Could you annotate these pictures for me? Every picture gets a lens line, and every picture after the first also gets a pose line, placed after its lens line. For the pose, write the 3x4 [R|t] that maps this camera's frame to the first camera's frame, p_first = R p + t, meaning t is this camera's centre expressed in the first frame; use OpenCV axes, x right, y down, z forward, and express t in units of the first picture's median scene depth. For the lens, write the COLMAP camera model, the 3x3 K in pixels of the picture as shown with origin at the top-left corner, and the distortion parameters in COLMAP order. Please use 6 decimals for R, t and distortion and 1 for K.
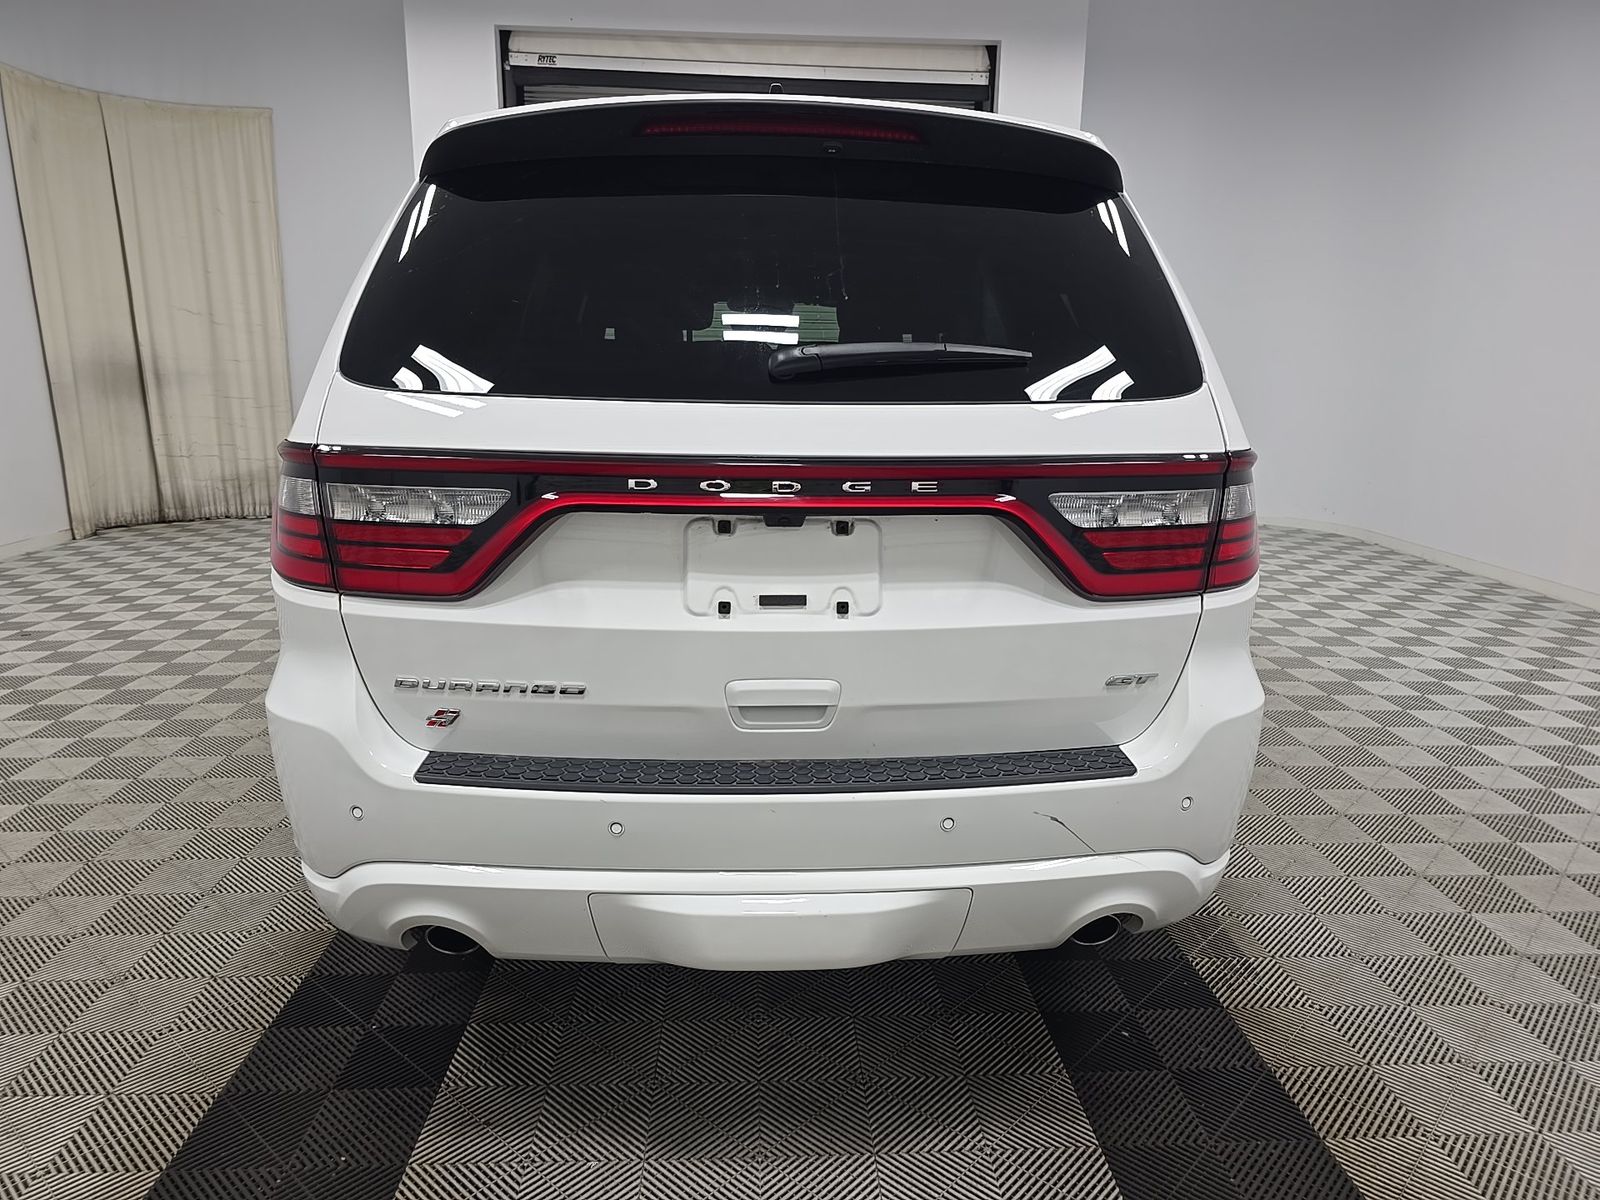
lens RADIAL K [[1139.1, 0, 800.0], [0, 1139.1, 600.0], [0, 0, 1]] dist [0.004769, -0.001371]
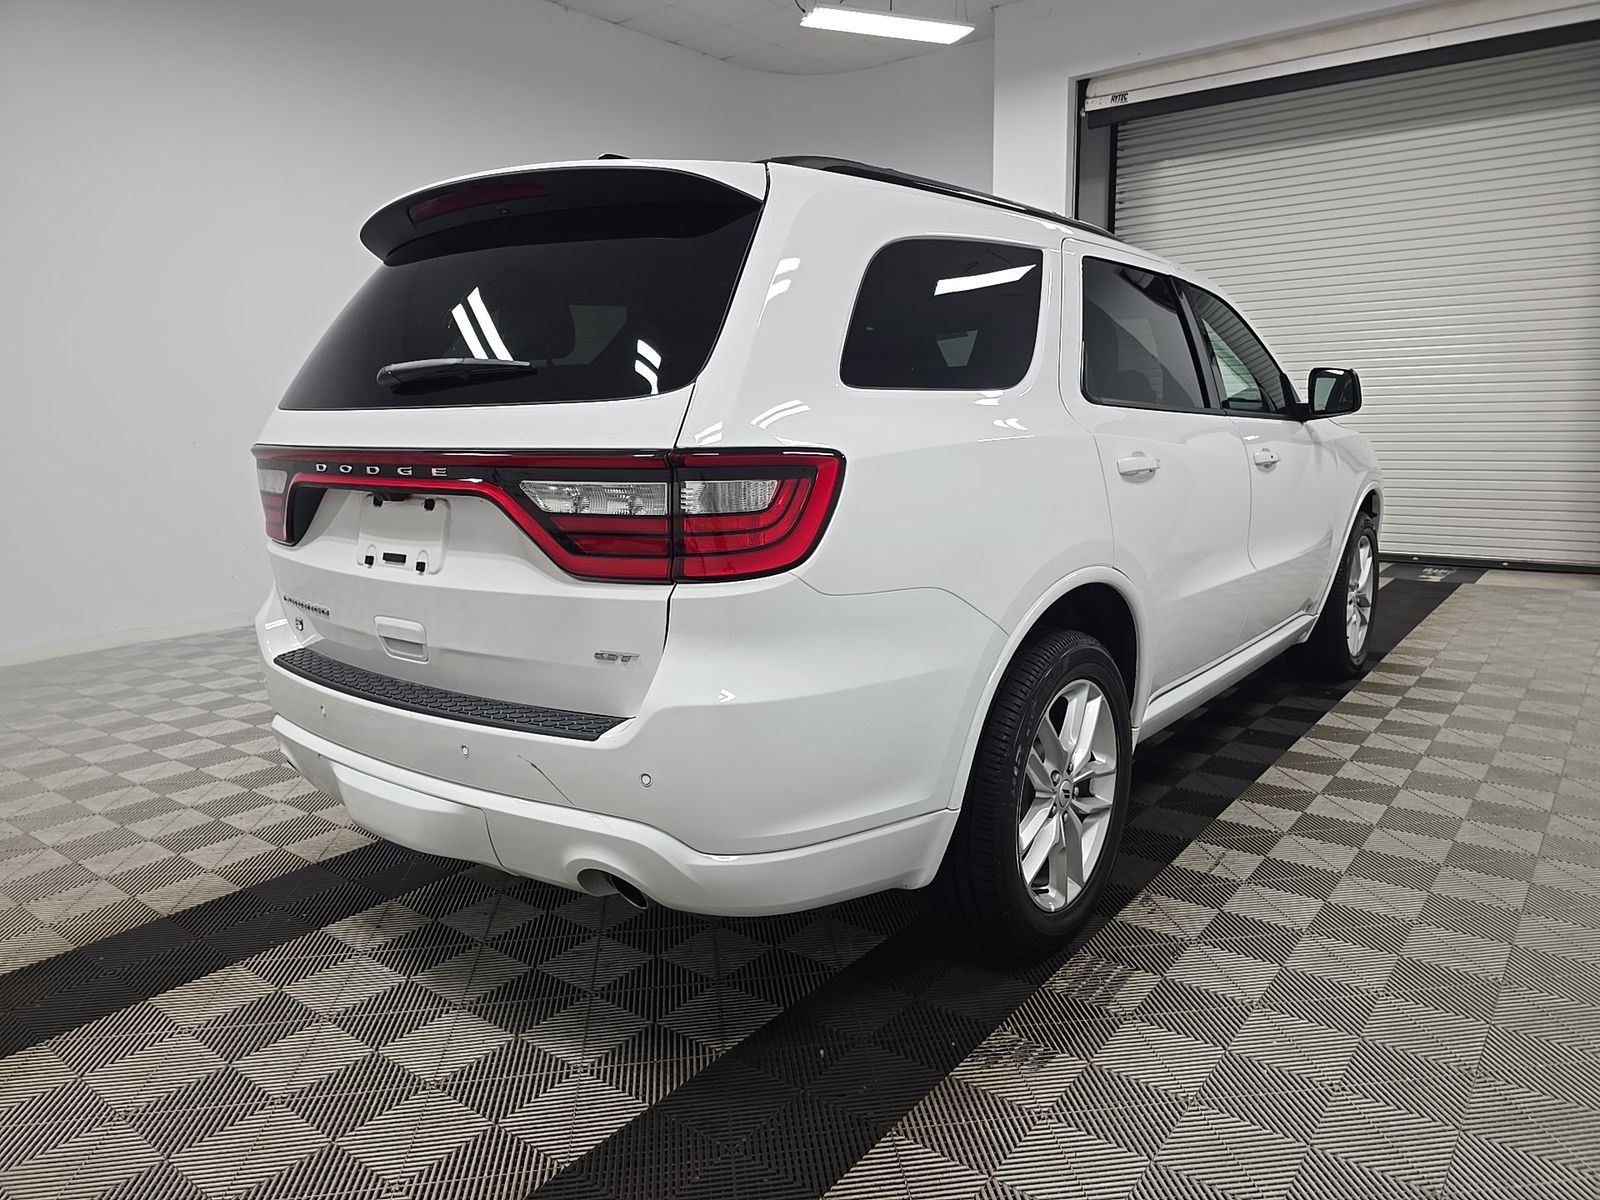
lens RADIAL K [[1078.2, 0, 800.0], [0, 1078.2, 600.0], [0, 0, 1]] dist [0.030888, 0.000999]
pose [[0.753422, 0.088299, -0.651581, 1.139006], [-0.100879, 0.994733, 0.018155, -0.020614], [0.649752, 0.052053, 0.758362, 0.349959]]
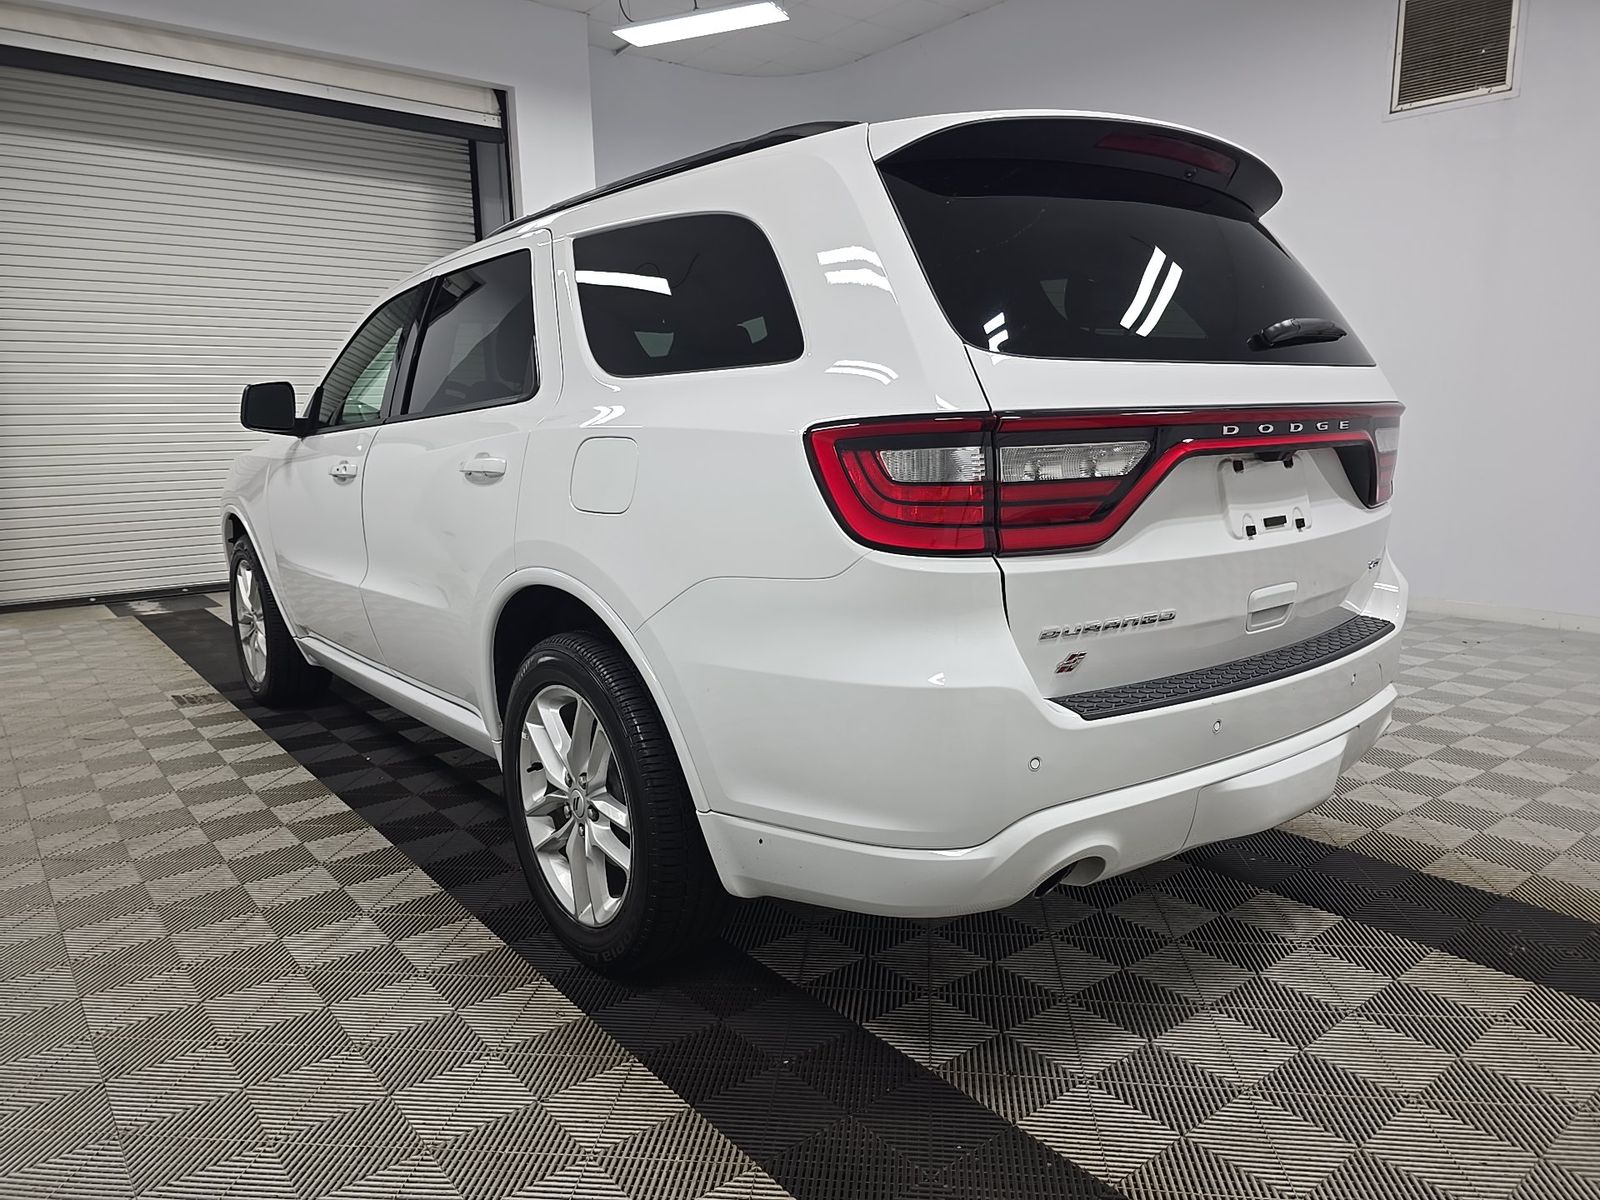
lens RADIAL K [[1078.2, 0, 800.0], [0, 1078.2, 600.0], [0, 0, 1]] dist [0.030888, 0.000999]
pose [[0.820515, -0.127258, 0.557279, -1.101978], [0.144297, 0.989442, 0.013489, -0.005006], [-0.553112, 0.069346, 0.830216, 0.297147]]
